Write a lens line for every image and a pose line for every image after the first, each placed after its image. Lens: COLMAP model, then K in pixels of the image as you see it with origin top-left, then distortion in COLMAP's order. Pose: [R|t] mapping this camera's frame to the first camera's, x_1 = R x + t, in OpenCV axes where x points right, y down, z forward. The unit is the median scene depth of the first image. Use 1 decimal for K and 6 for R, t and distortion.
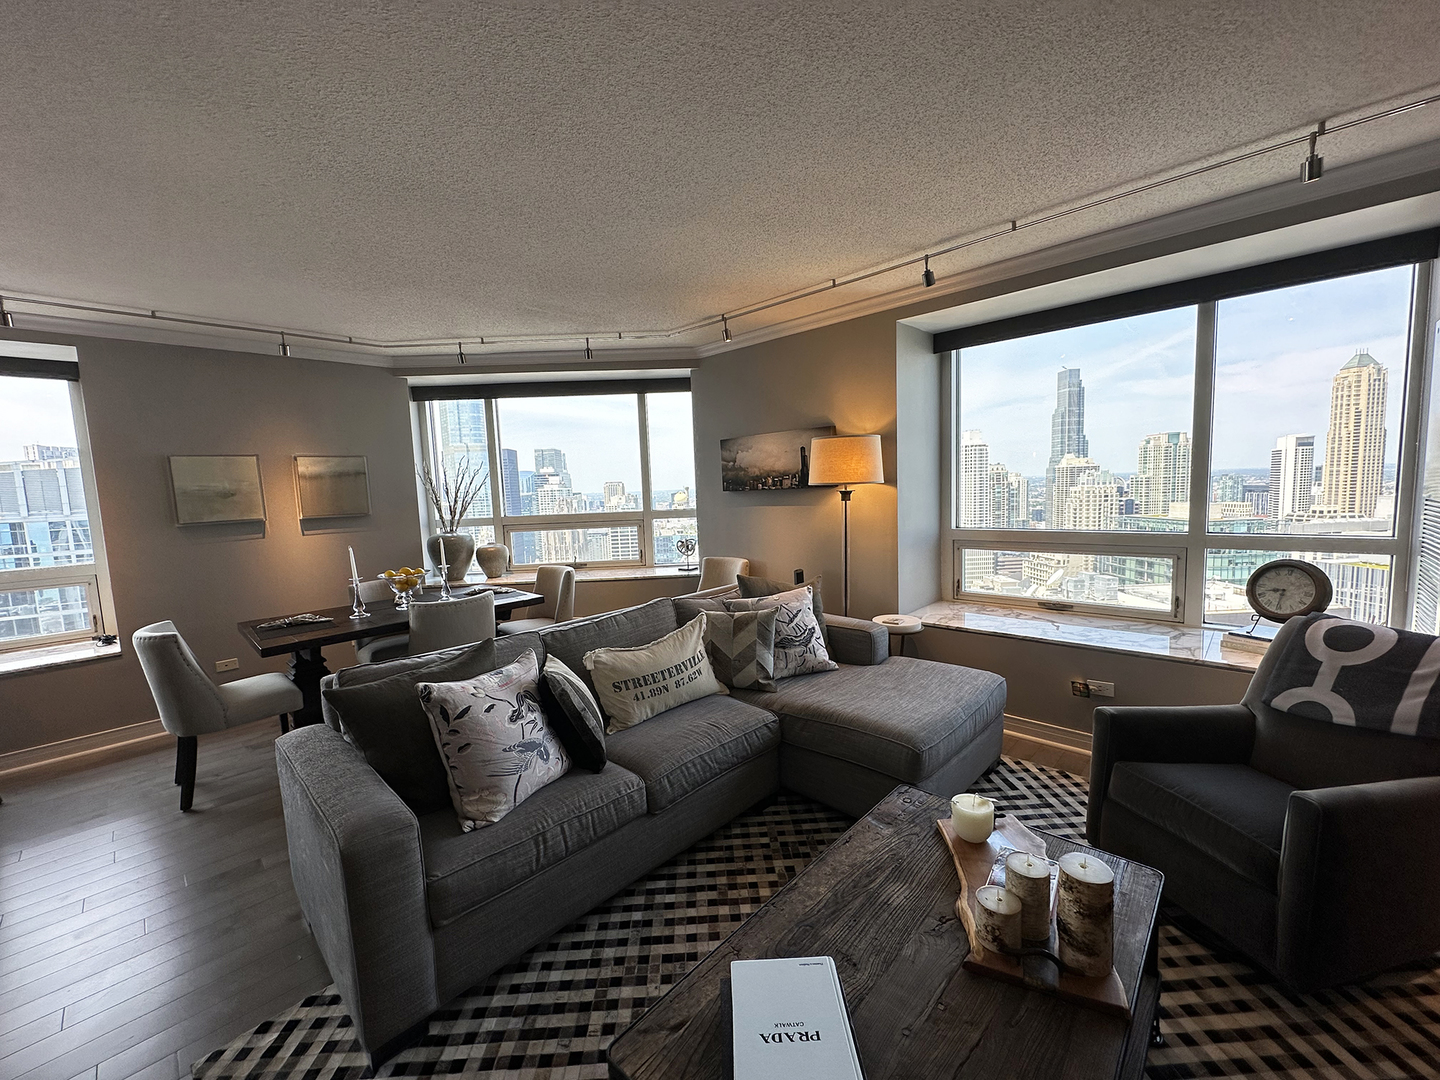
lens RADIAL K [[574.3, 0, 720.1], [0, 574.3, 541.4], [0, 0, 1]] dist [0.000022, -0.000900]
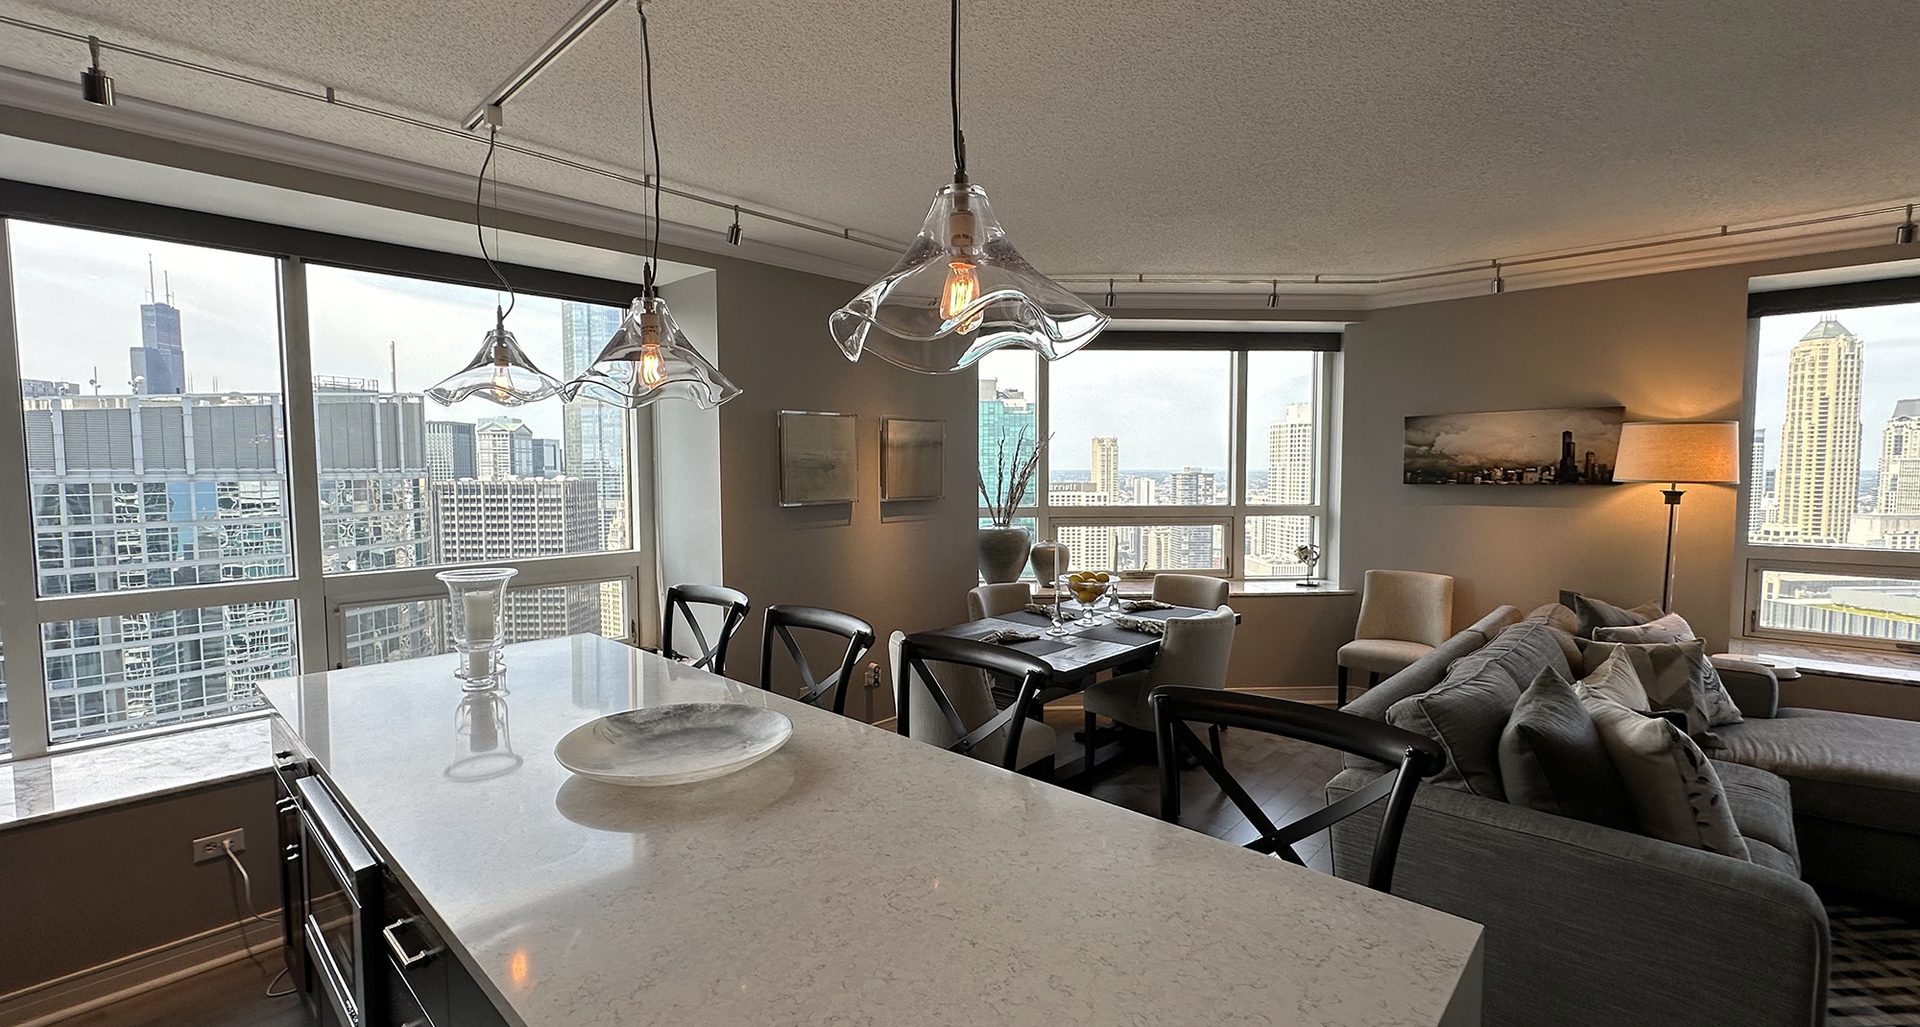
lens RADIAL K [[799.6, 0, 955.5], [0, 799.6, 516.6], [0, 0, 1]] dist [-0.003329, 0.000972]
pose [[0.999300, 0.035466, 0.011888, -0.675657], [-0.035023, 0.998754, -0.035541, 0.015958], [-0.013134, 0.035100, 0.999298, -0.055457]]
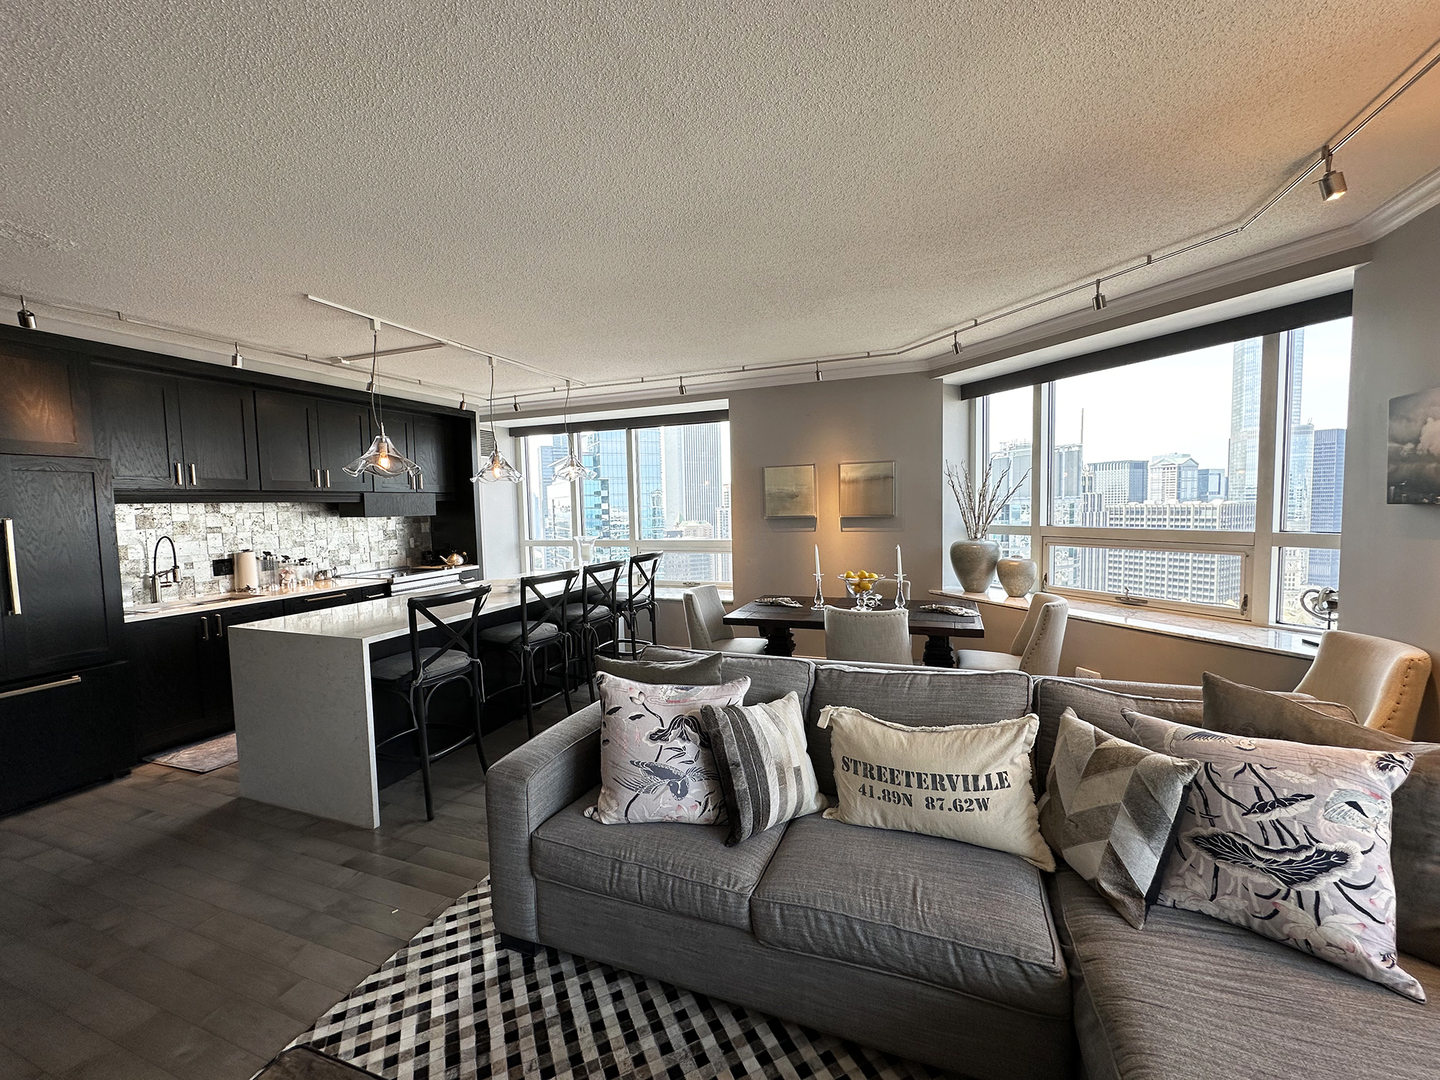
lens RADIAL K [[574.3, 0, 720.3], [0, 574.3, 542.3], [0, 0, 1]] dist [0.000022, -0.000900]
pose [[0.393180, 0.090947, -0.914952, 0.260255], [-0.082527, 0.994570, 0.063397, -0.044471], [0.915750, 0.050582, 0.398551, 0.325754]]
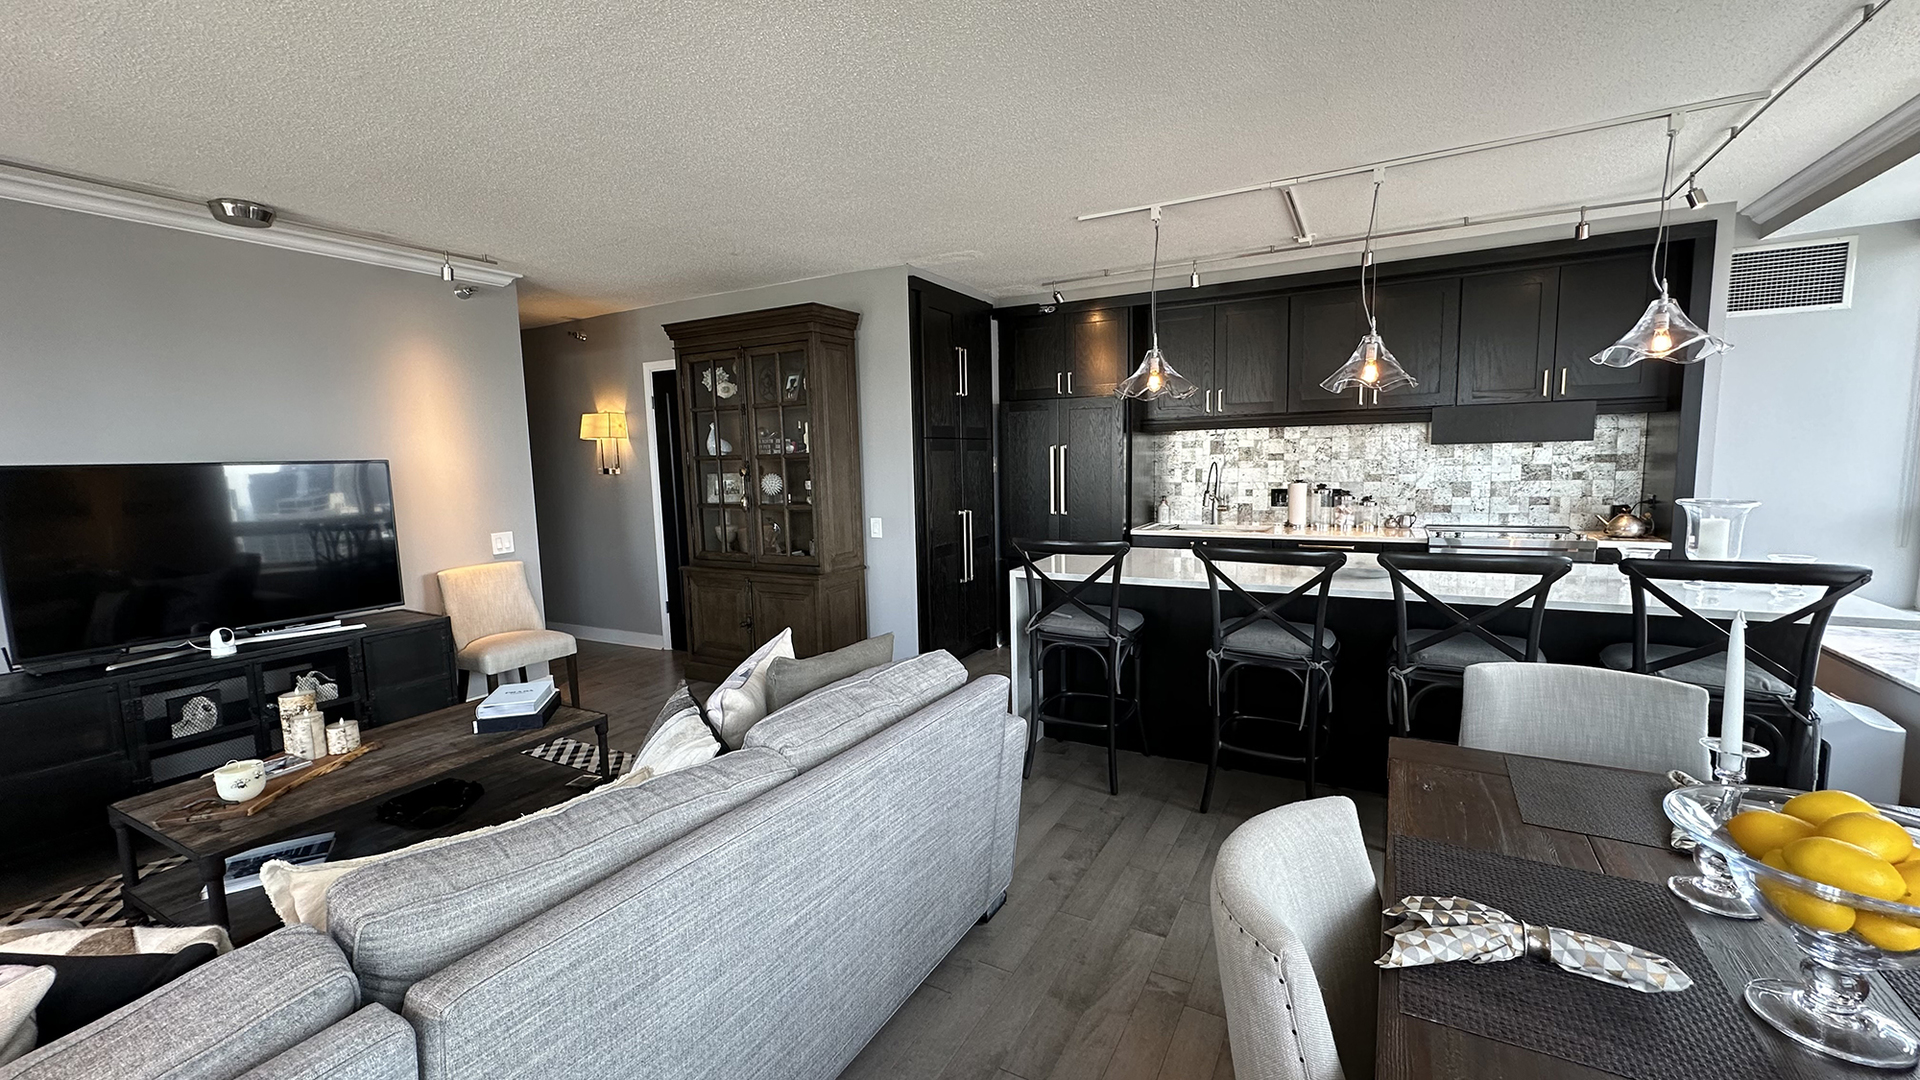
lens RADIAL K [[767.5, 0, 956.2], [0, 767.5, 542.2], [0, 0, 1]] dist [-0.001035, 0.000246]
pose [[-0.964852, 0.089851, -0.246958, -0.214379], [0.035084, 0.975364, 0.217795, -0.086814], [0.260443, 0.201476, -0.944233, 1.034027]]
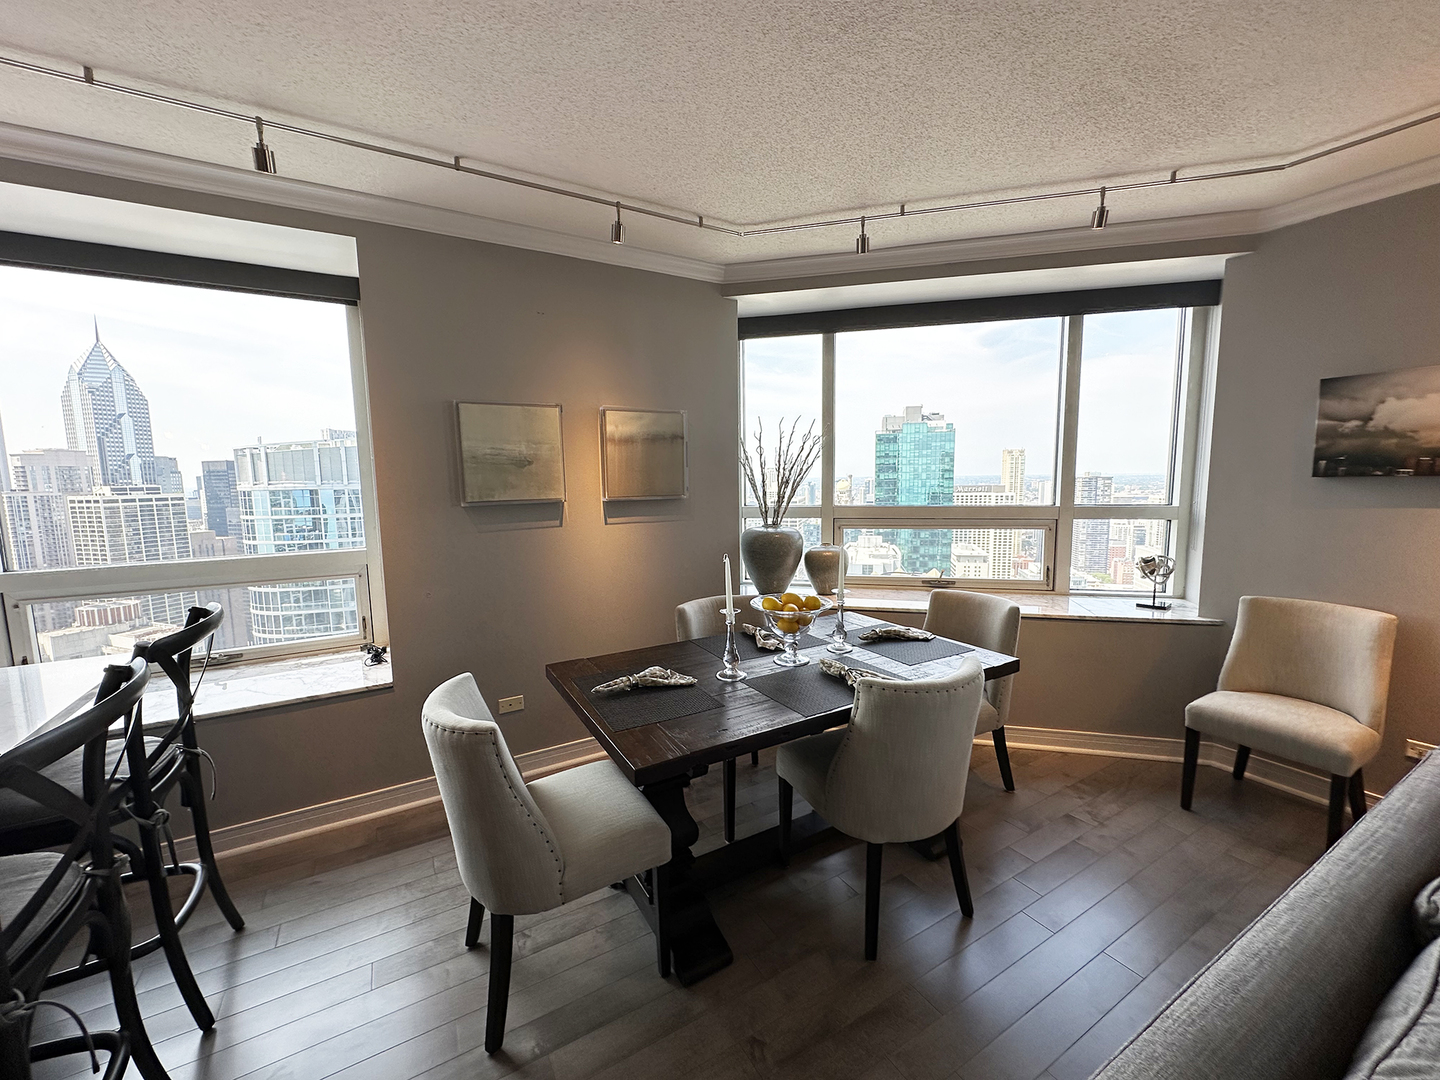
lens RADIAL K [[574.3, 0, 720.3], [0, 574.3, 541.7], [0, 0, 1]] dist [0.000022, -0.000900]
pose [[0.962069, 0.056239, -0.266947, -0.425180], [-0.050081, 0.998300, 0.029825, -0.017940], [0.268170, -0.015324, 0.963250, 0.382790]]
